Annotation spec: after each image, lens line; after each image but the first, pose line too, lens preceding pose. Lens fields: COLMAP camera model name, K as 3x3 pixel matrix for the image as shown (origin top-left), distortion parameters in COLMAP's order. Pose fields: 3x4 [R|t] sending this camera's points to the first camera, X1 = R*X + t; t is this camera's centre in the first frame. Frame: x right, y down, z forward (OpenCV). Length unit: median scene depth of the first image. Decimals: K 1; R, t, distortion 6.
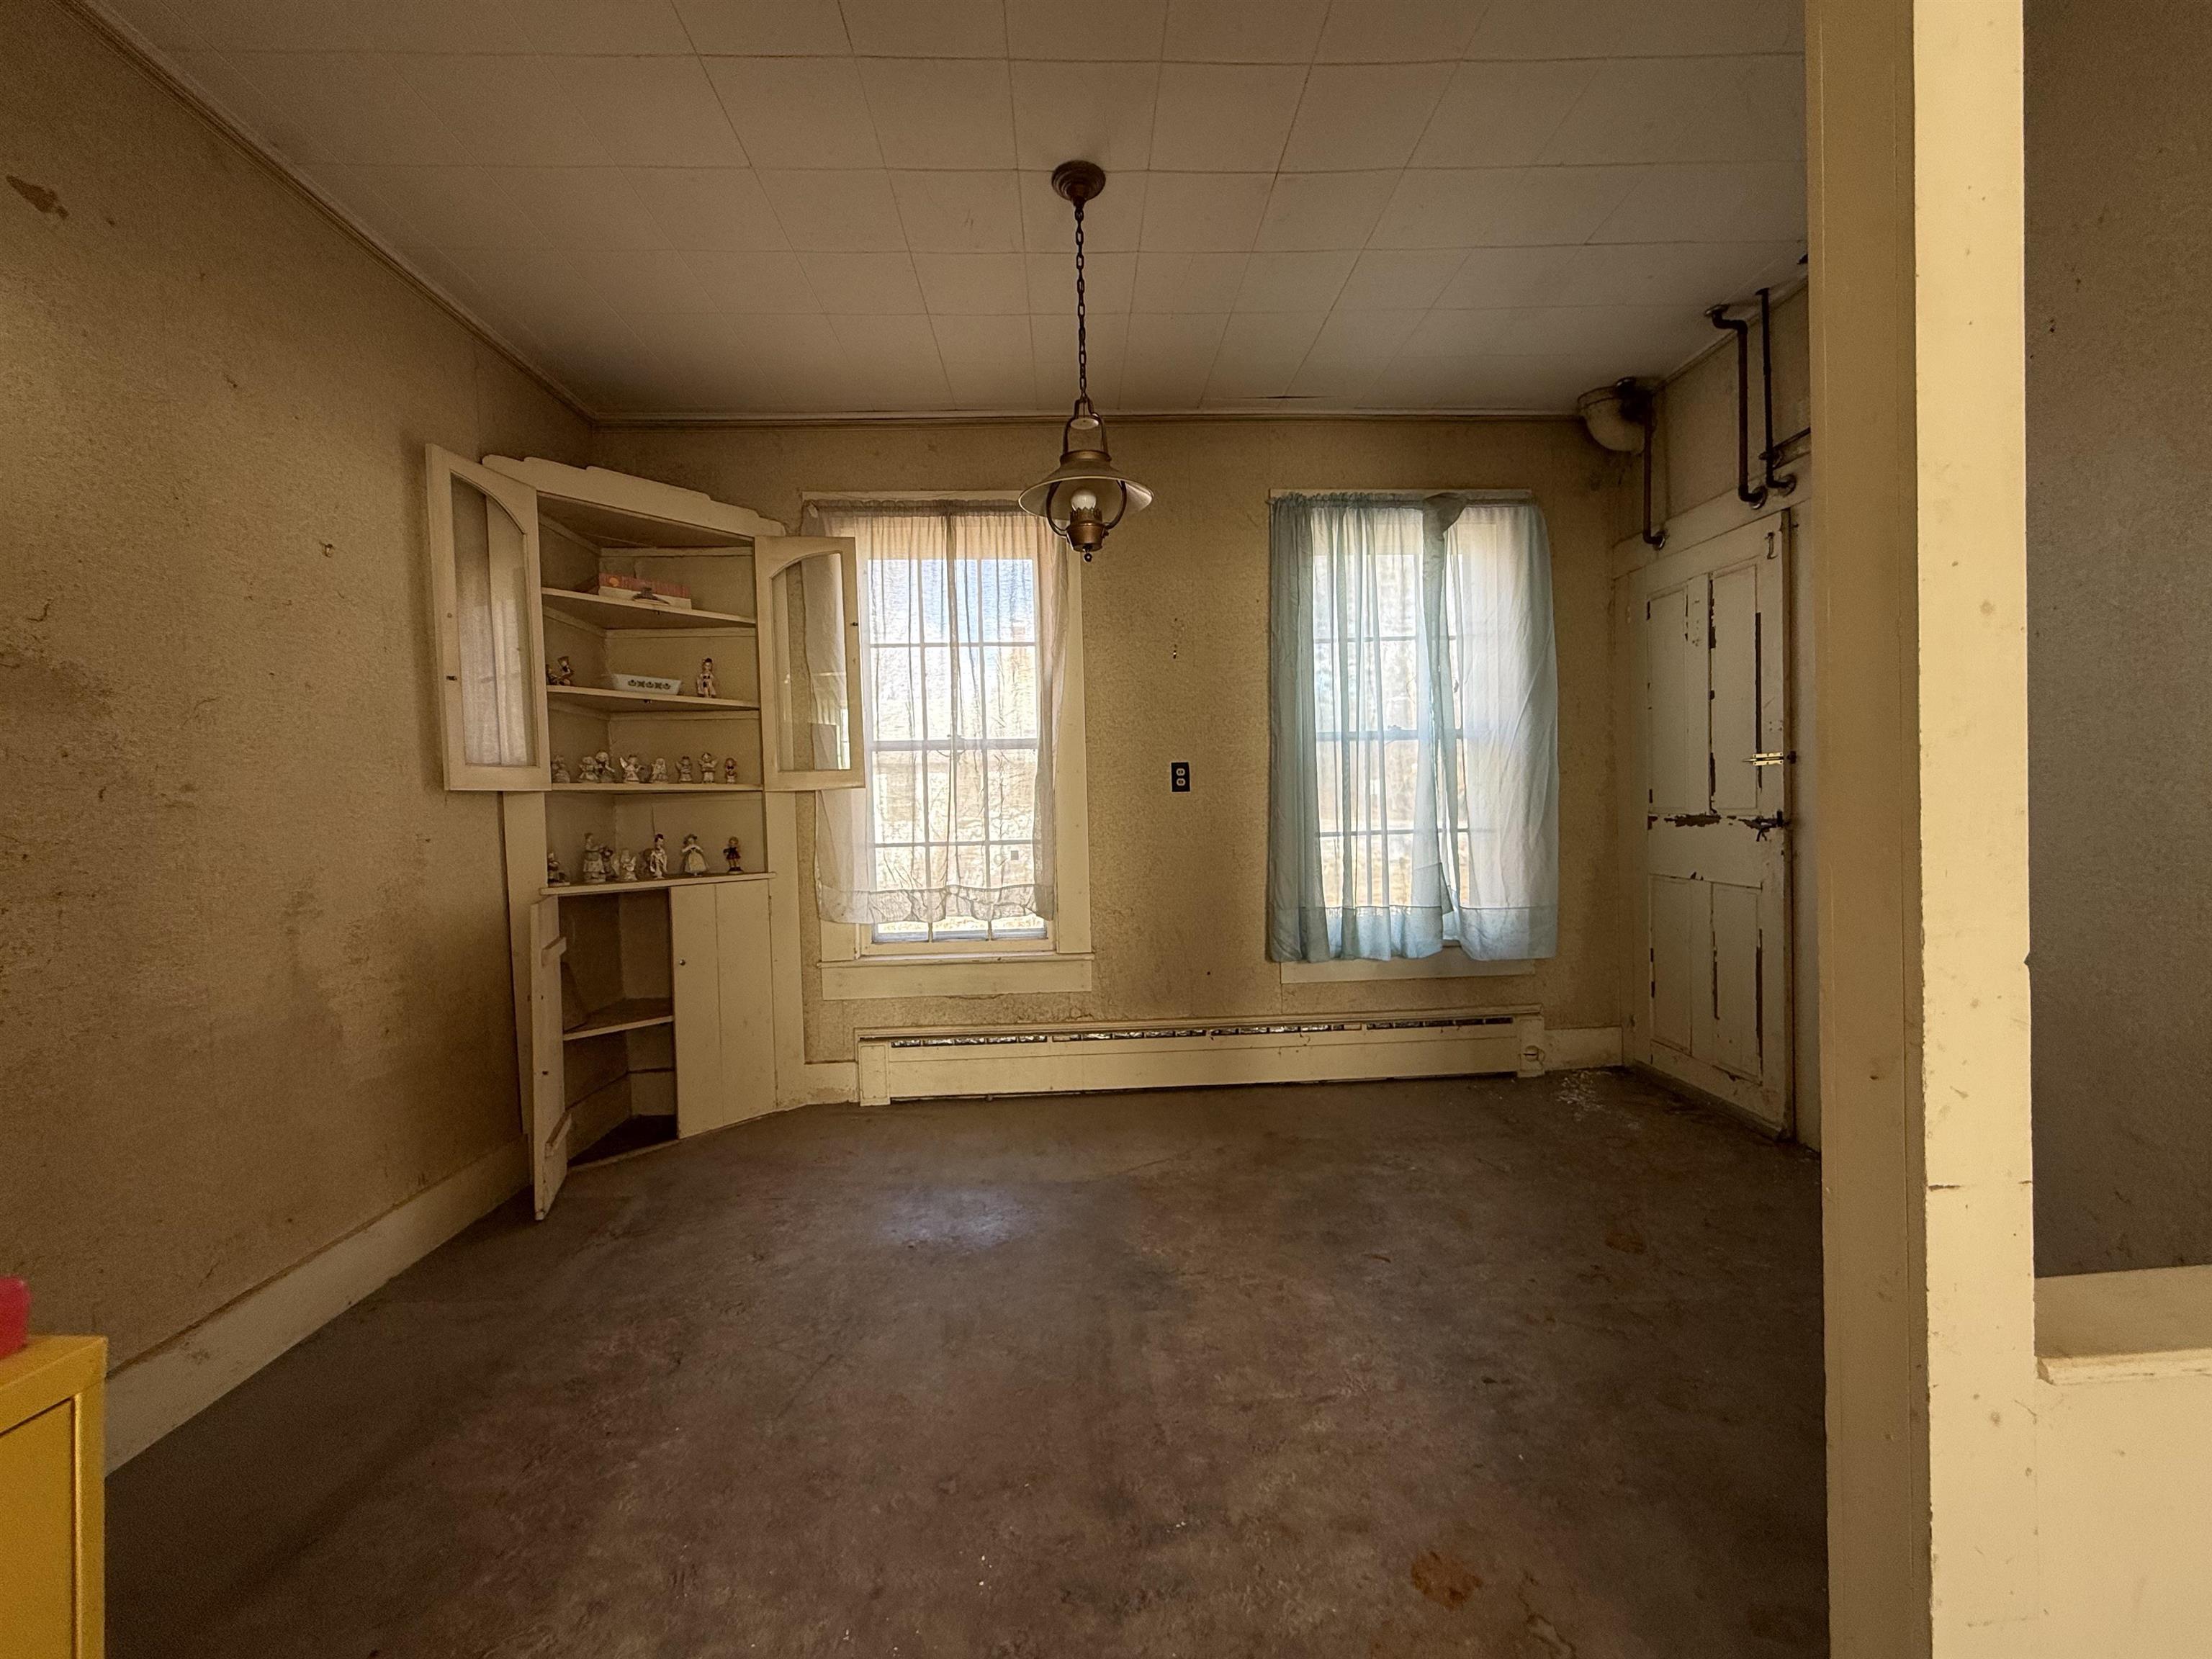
lens RADIAL K [[883.6, 0, 1102.6], [0, 883.6, 832.8], [0, 0, 1]] dist [0.000342, 0.000336]
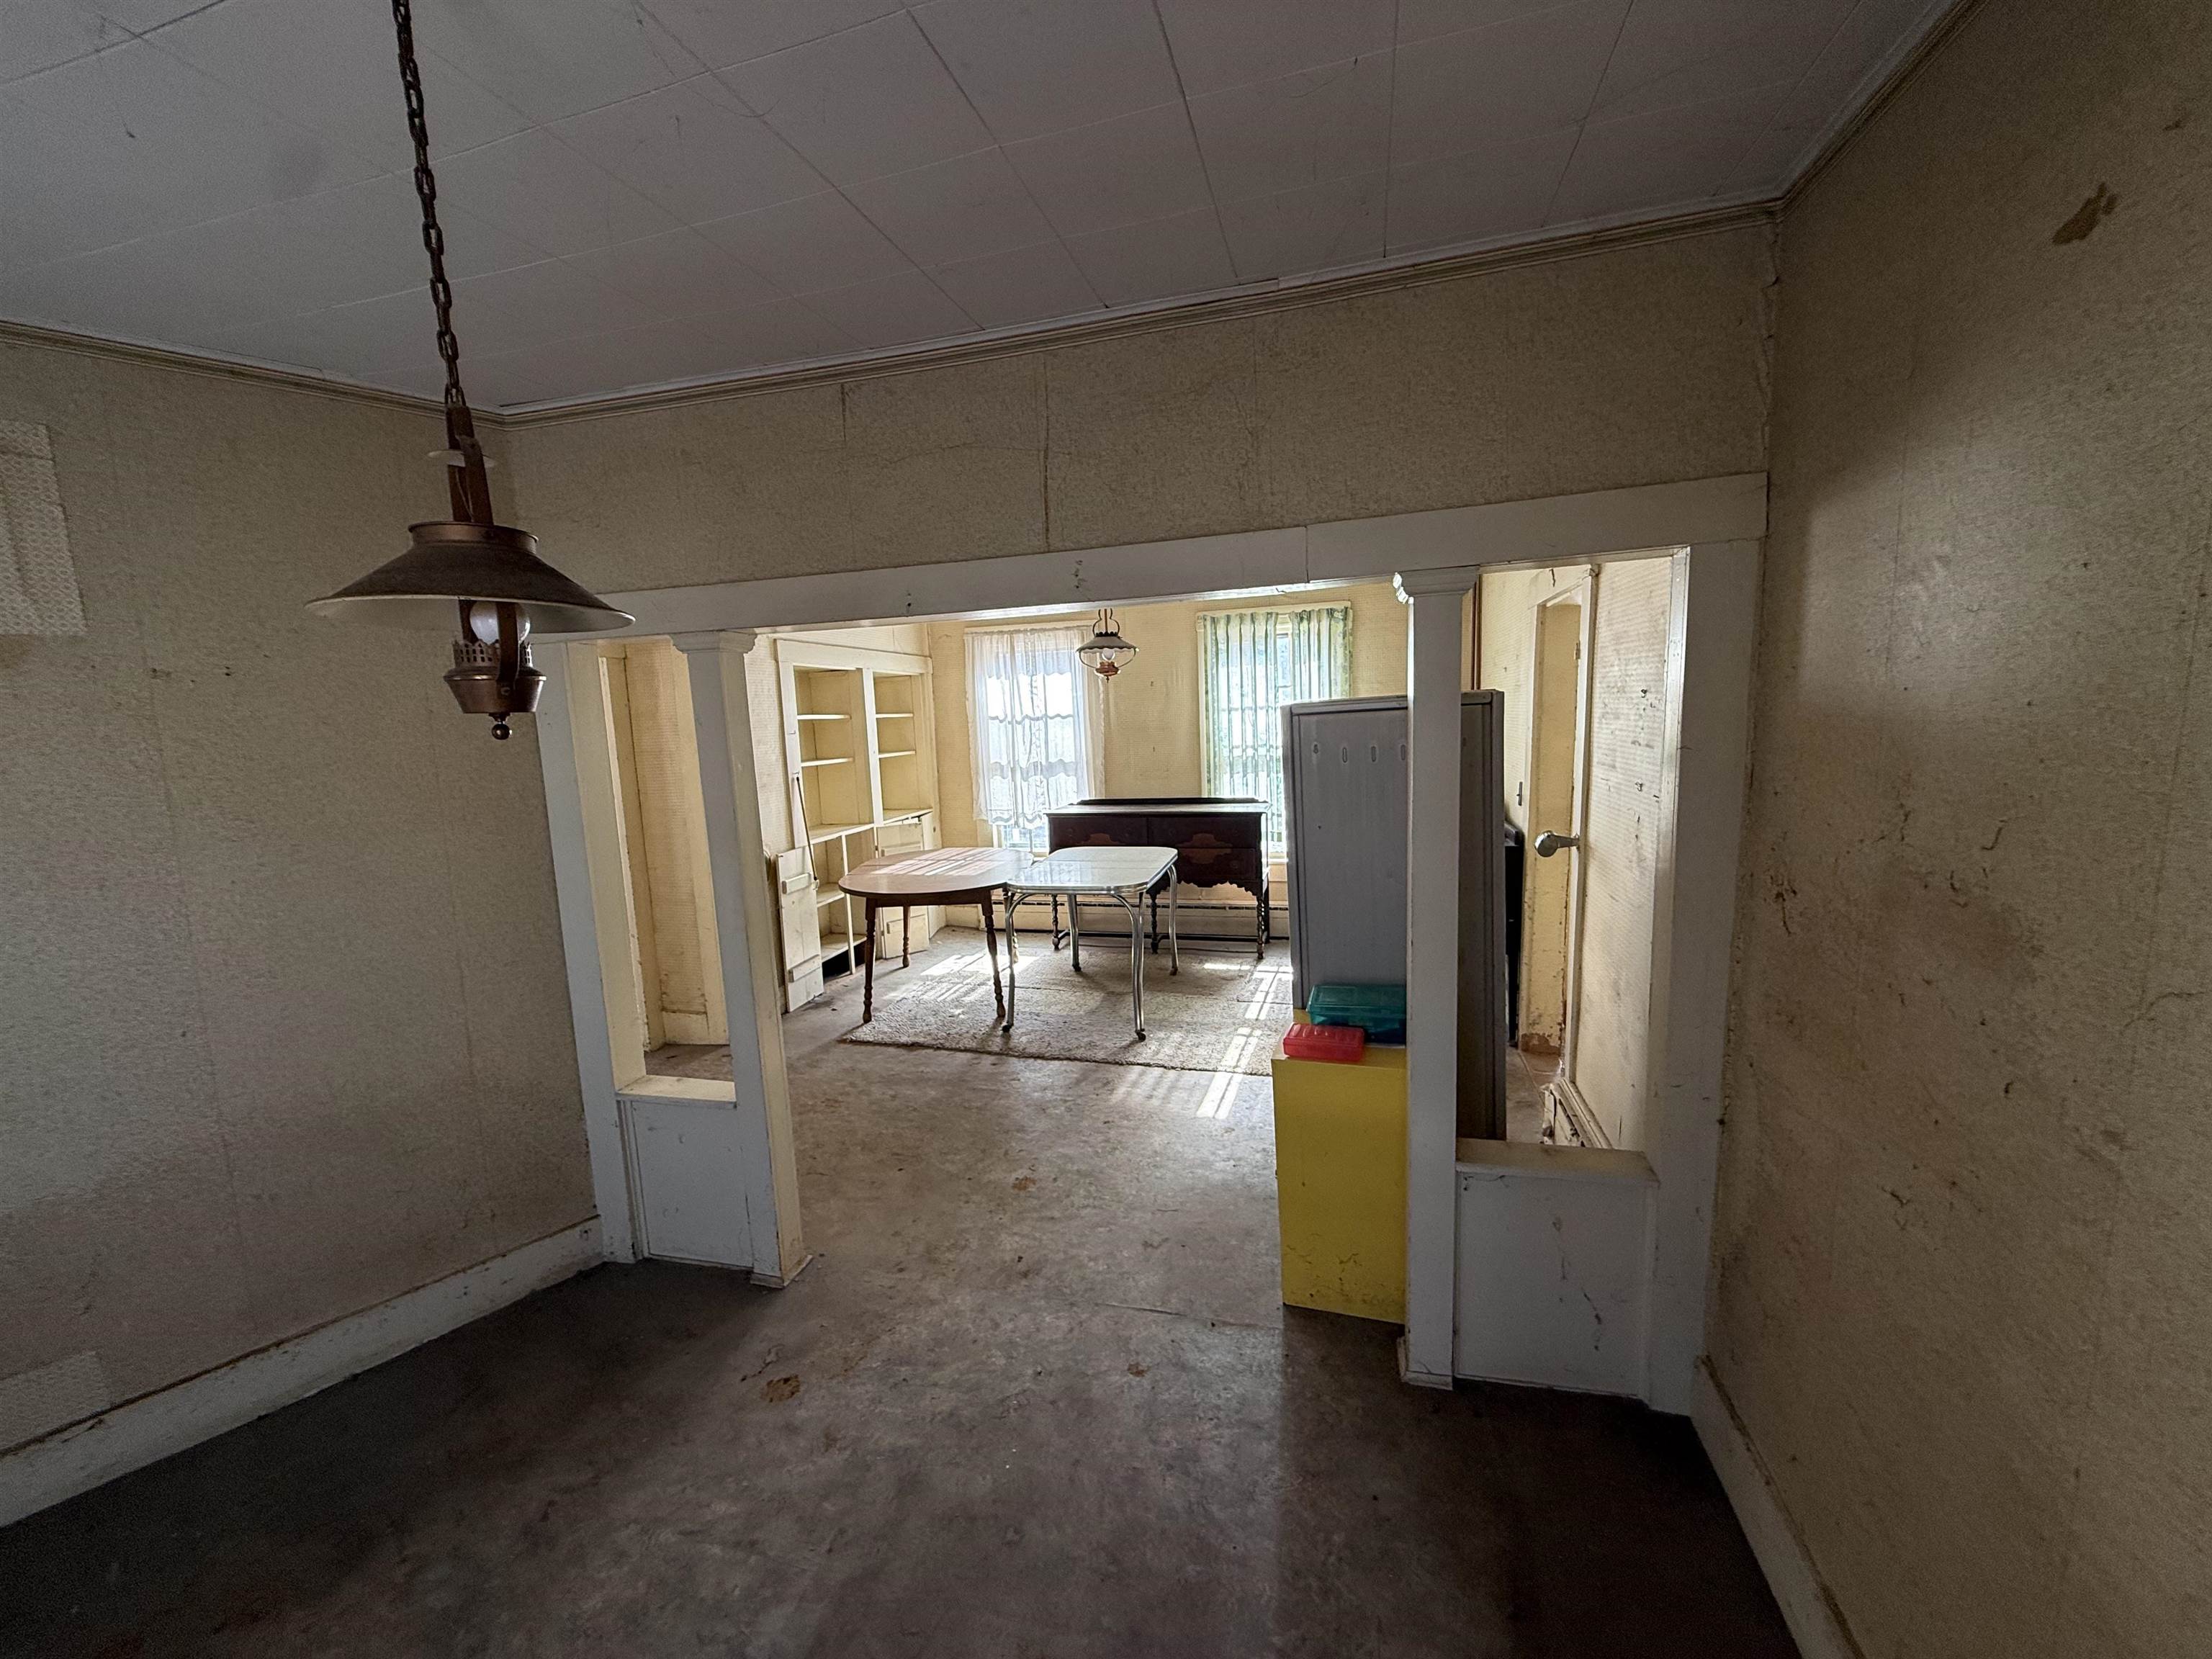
lens RADIAL K [[883.6, 0, 1104.9], [0, 883.6, 831.0], [0, 0, 1]] dist [0.000342, 0.000336]
pose [[-0.946750, 0.027276, 0.320811, -0.726800], [0.079230, 0.985502, 0.150025, -0.431299], [-0.312068, 0.167454, -0.935186, 1.955508]]
